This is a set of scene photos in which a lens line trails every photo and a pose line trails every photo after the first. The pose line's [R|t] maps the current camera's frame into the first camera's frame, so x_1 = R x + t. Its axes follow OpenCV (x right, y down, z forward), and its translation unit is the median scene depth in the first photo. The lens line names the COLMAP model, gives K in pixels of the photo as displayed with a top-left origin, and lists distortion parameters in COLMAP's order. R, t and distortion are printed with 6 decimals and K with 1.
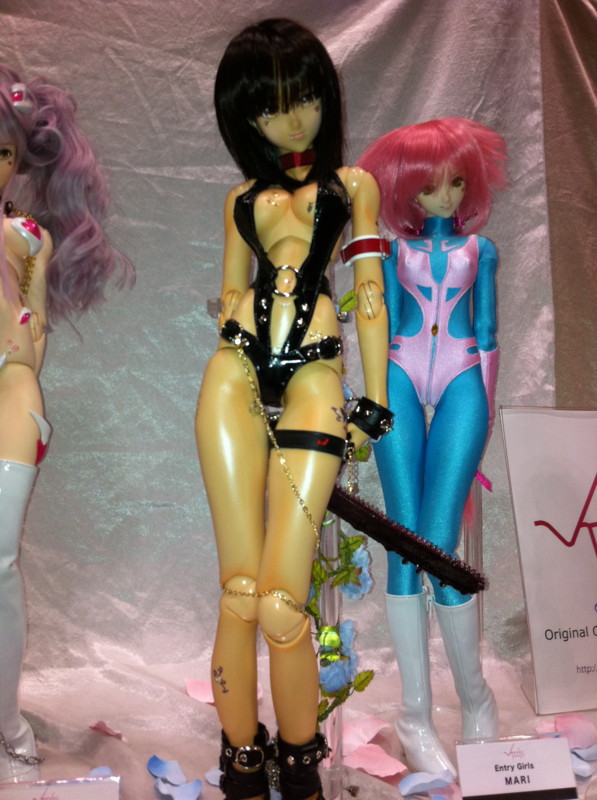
lens RADIAL K [[686.5, 0, 299.0], [0, 686.5, 399.4], [0, 0, 1]] dist [0.005835, 0.019824]
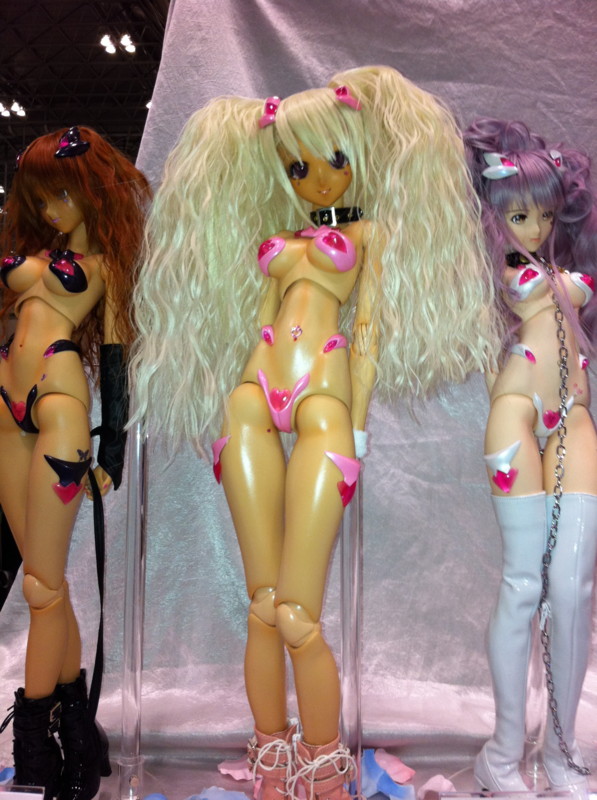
lens RADIAL K [[686.5, 0, 298.4], [0, 686.5, 400.8], [0, 0, 1]] dist [0.005835, 0.019824]
pose [[0.977588, 0.007419, -0.210396, -0.414713], [-0.011634, 0.999756, -0.018801, -0.022268], [0.210205, 0.020827, 0.977435, -0.114644]]
